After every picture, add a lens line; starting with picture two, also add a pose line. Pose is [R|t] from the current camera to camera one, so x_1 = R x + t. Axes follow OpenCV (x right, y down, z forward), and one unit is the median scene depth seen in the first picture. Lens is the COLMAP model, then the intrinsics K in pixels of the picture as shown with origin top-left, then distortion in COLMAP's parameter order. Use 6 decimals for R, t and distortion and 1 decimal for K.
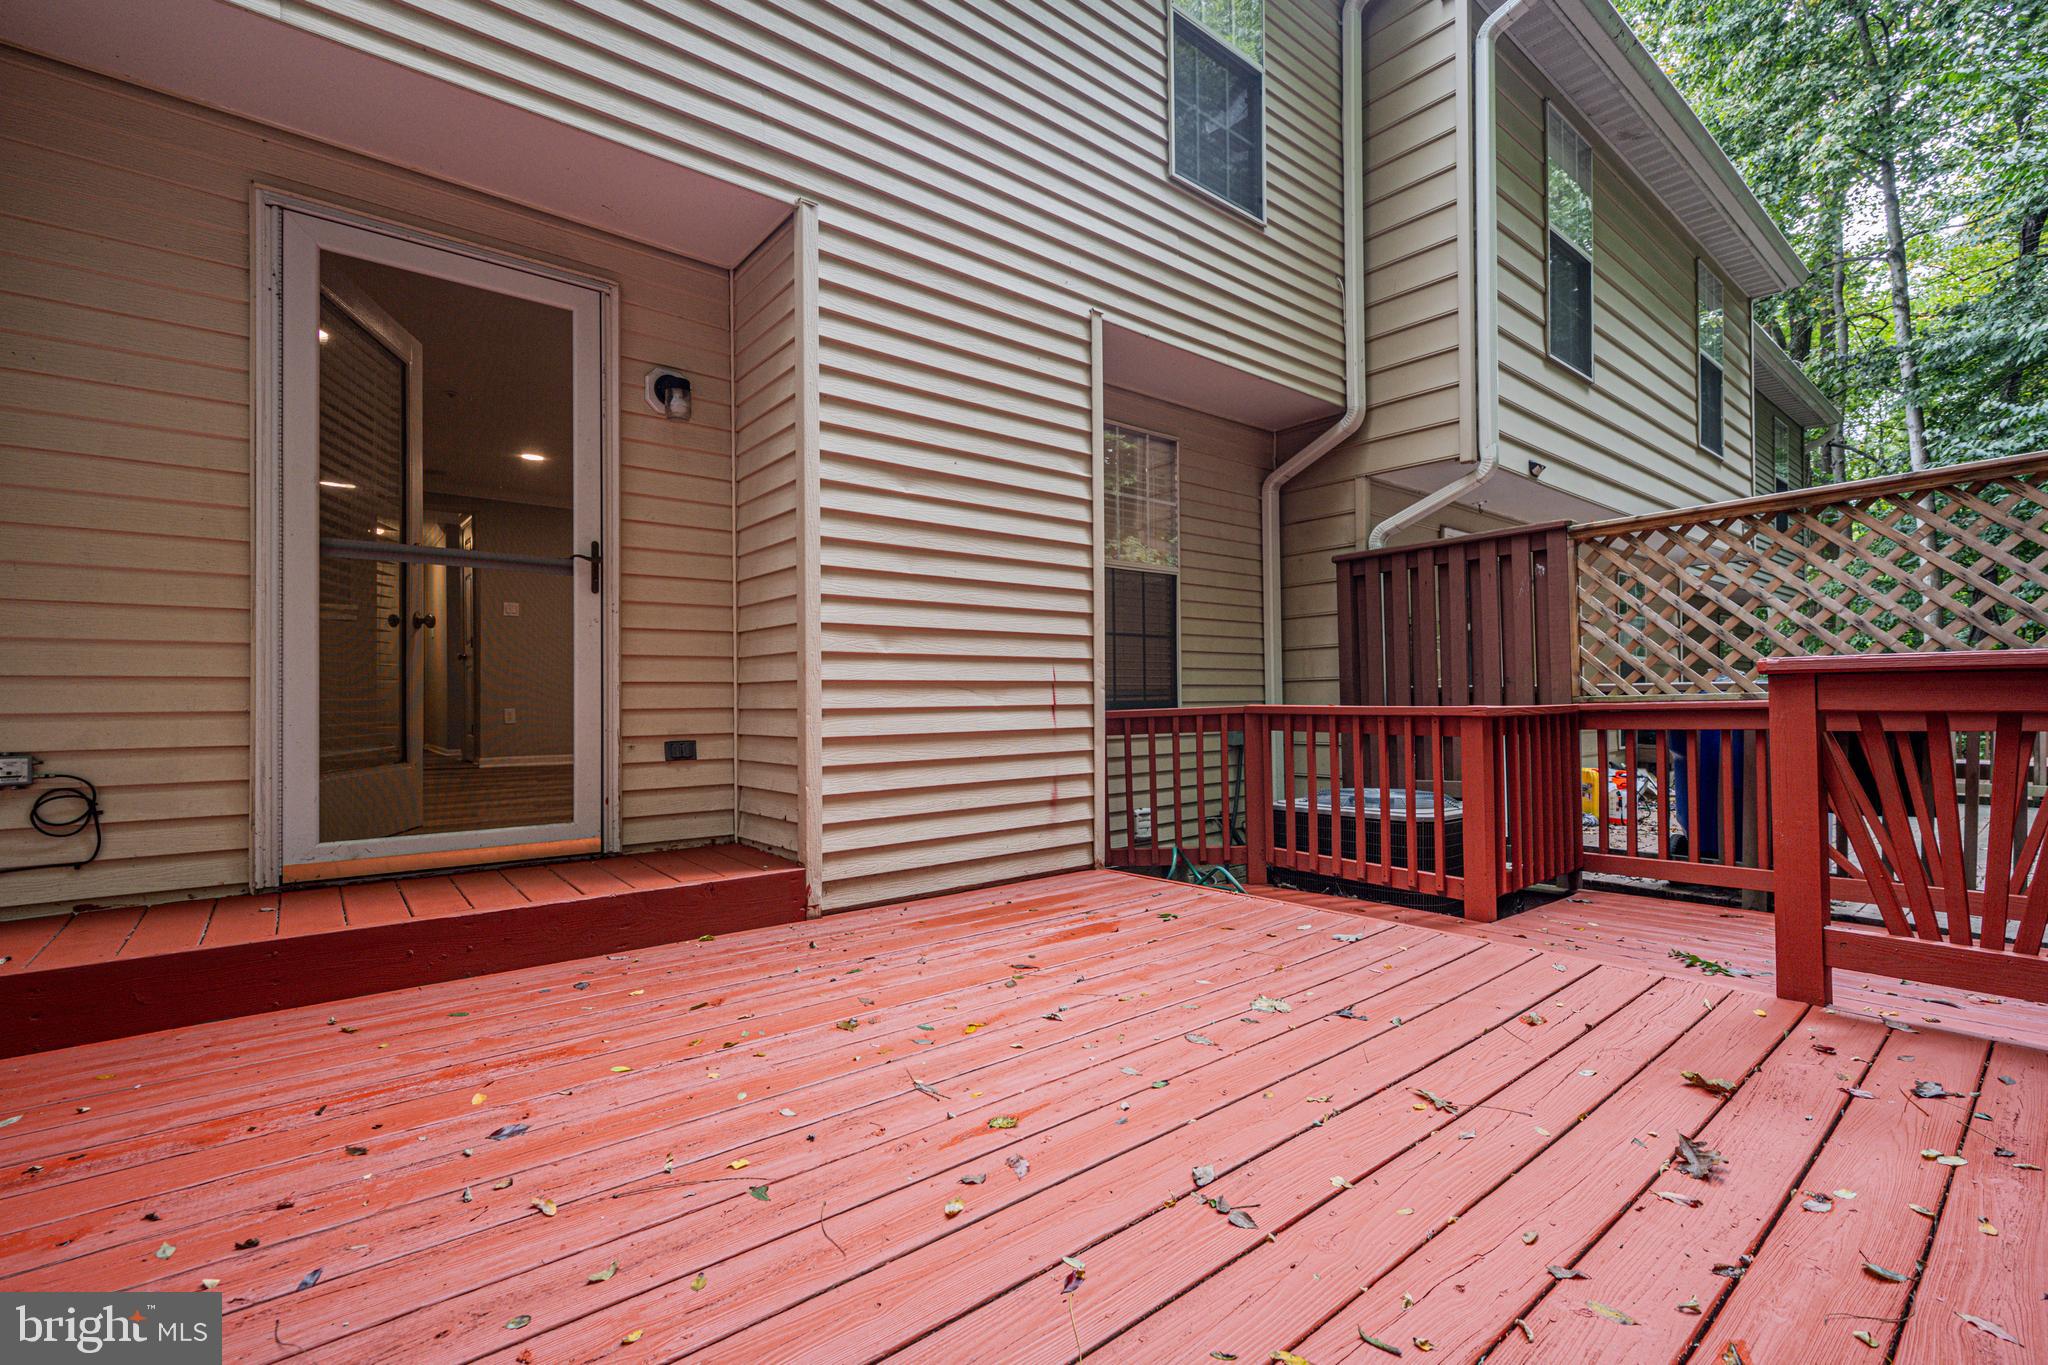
lens RADIAL K [[891.3, 0, 1024.4], [0, 891.3, 698.1], [0, 0, 1]] dist [-0.001877, -0.000215]
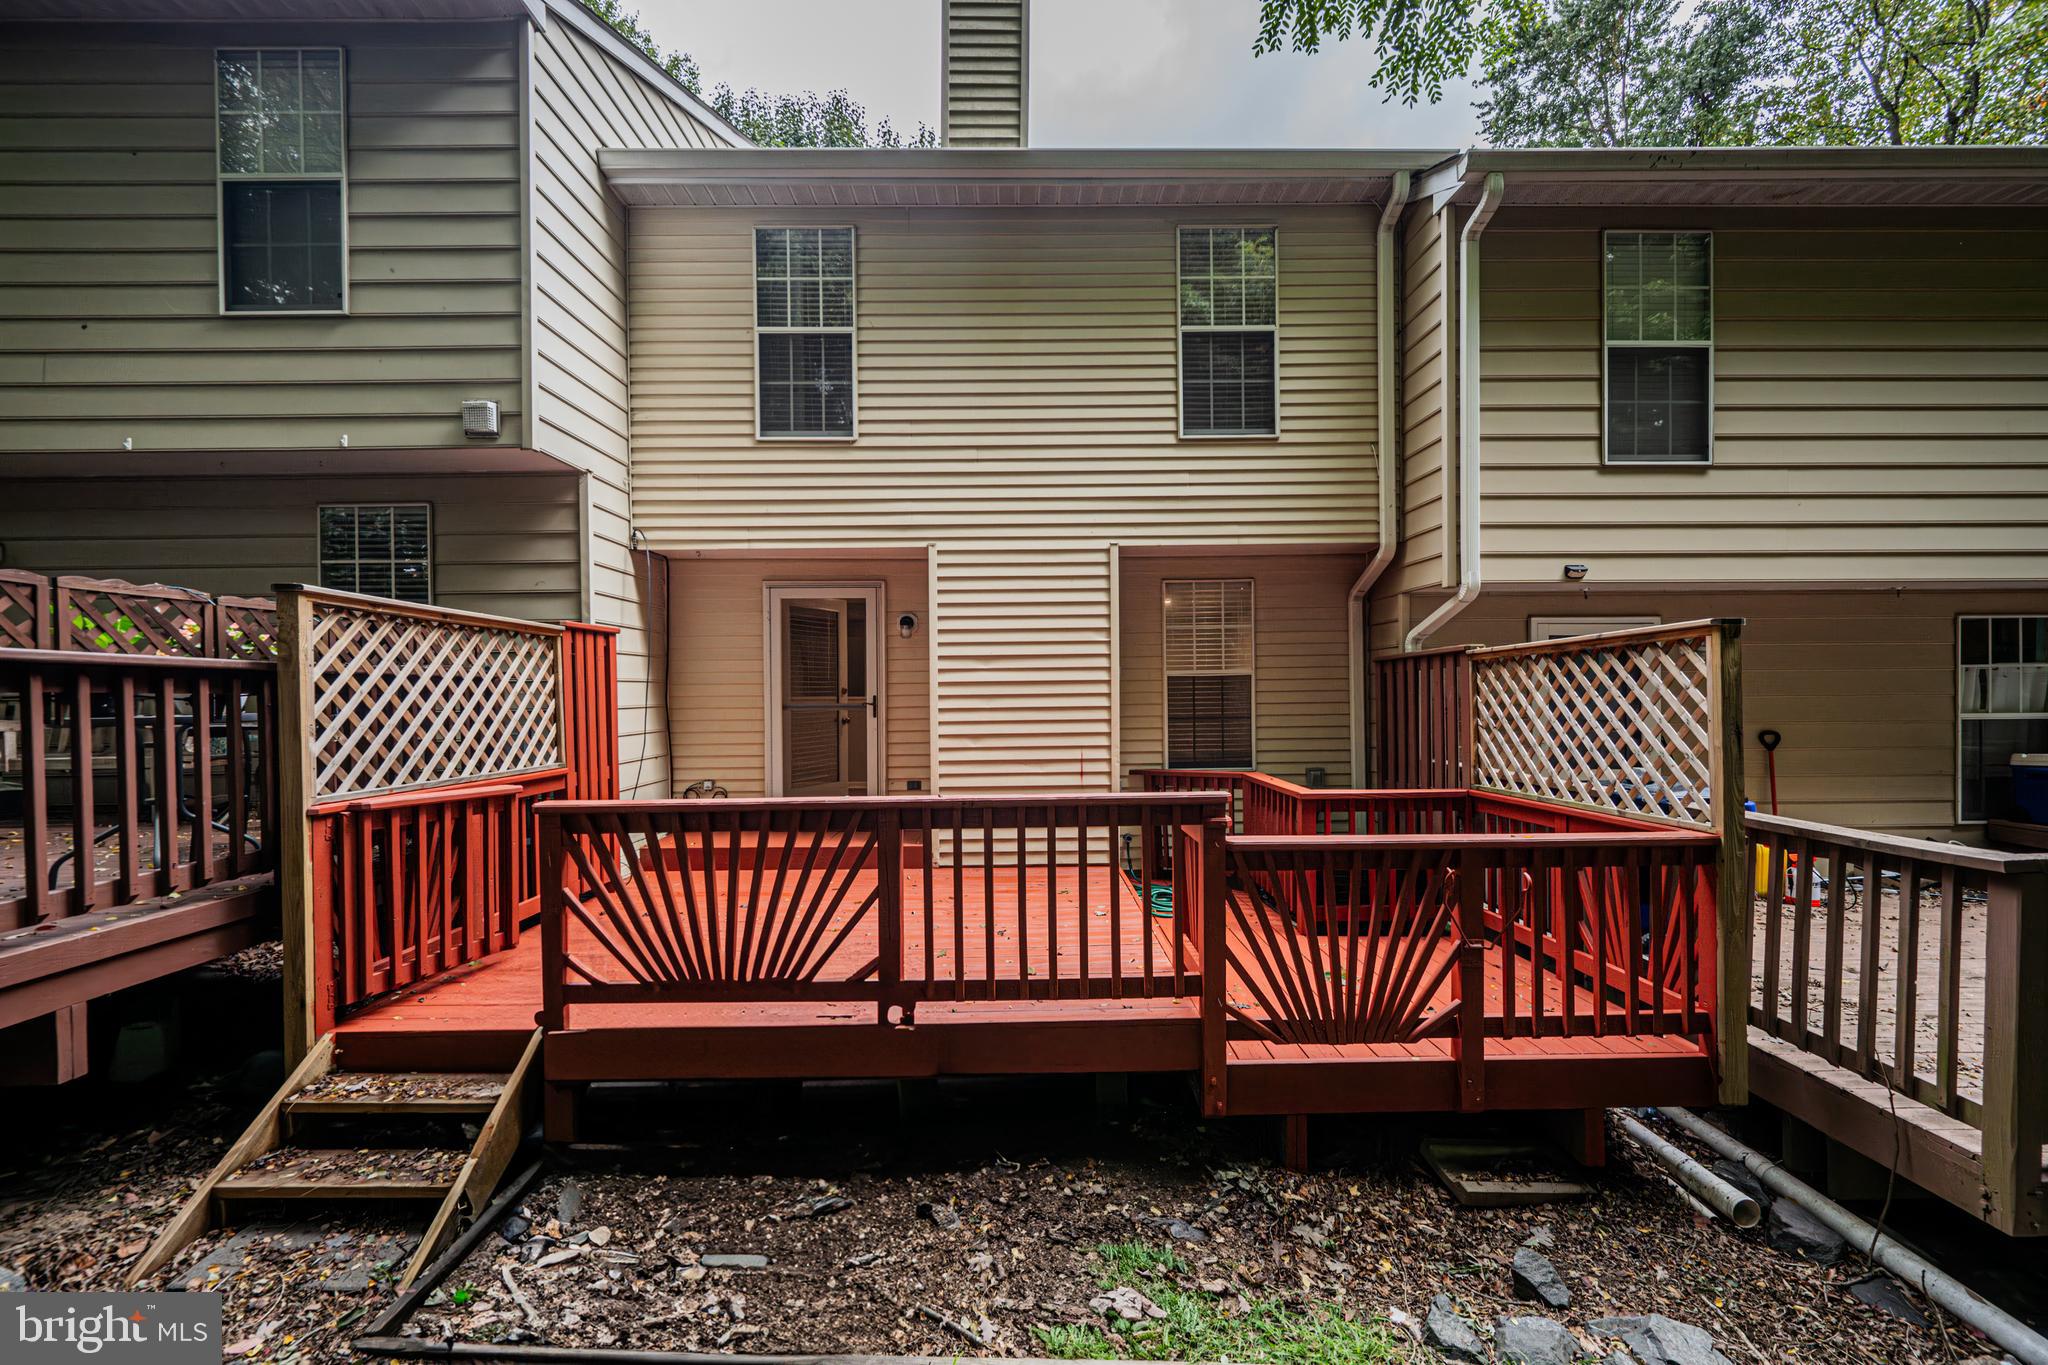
lens RADIAL K [[807.8, 0, 1028.2], [0, 807.8, 707.2], [0, 0, 1]] dist [-0.002399, 0.000259]
pose [[0.782987, 0.013729, -0.621886, 0.931032], [0.004102, 0.999621, 0.027233, -0.162337], [0.622024, -0.023874, 0.782634, -0.329670]]
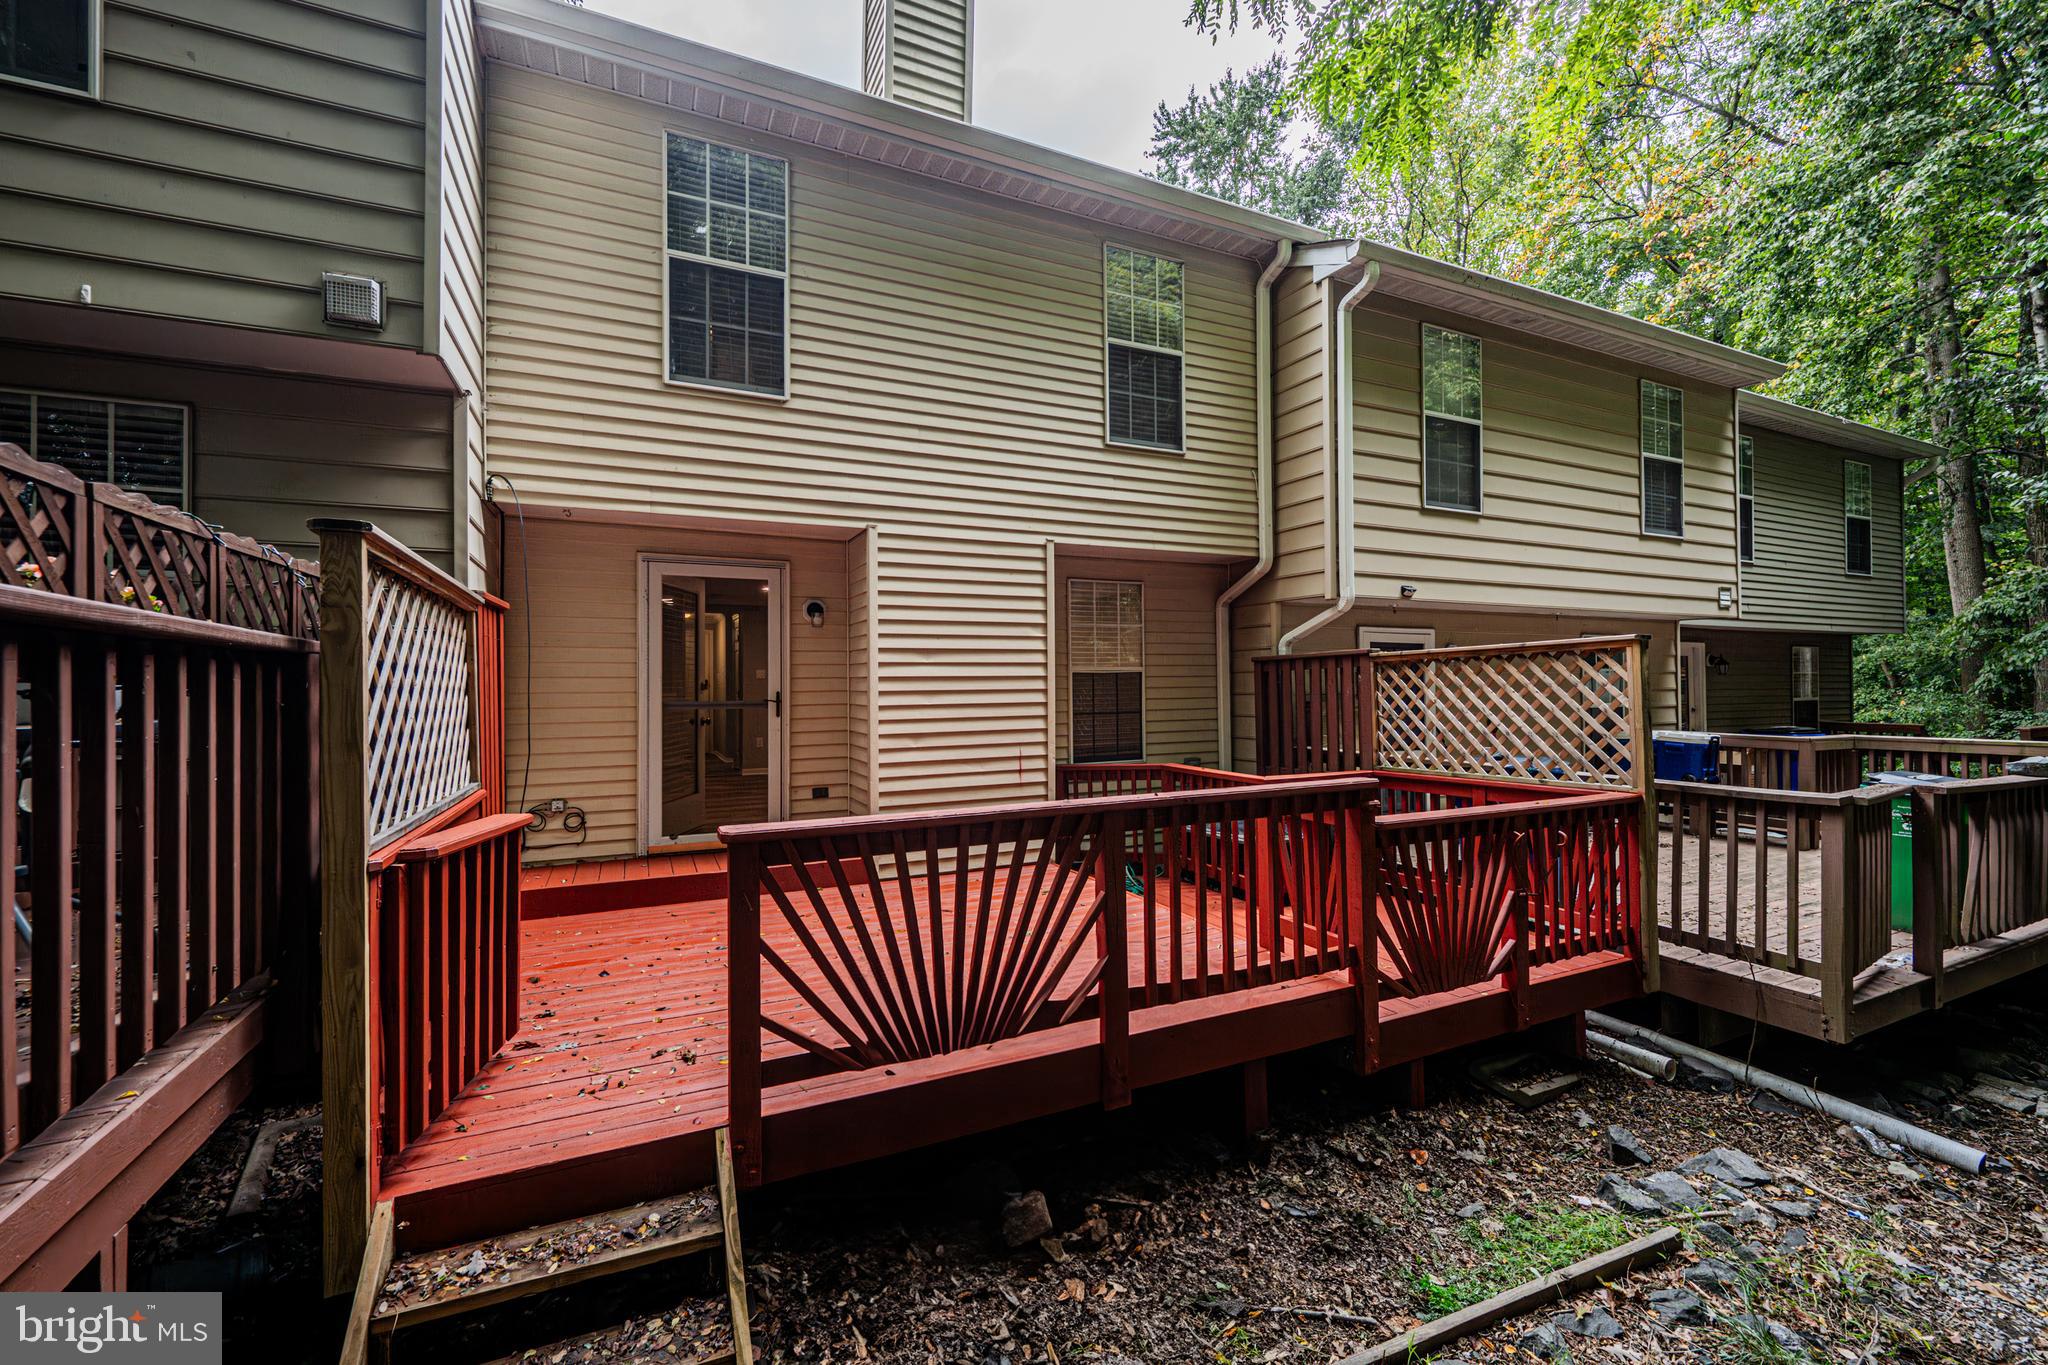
lens RADIAL K [[832.6, 0, 1024.0], [0, 832.6, 682.5], [0, 0, 1]] dist [0.000218, 0.000262]
pose [[0.970214, 0.001182, -0.242245, 0.425376], [-0.000838, 0.999998, 0.001520, -0.161618], [0.242247, -0.001272, 0.970214, -0.576448]]
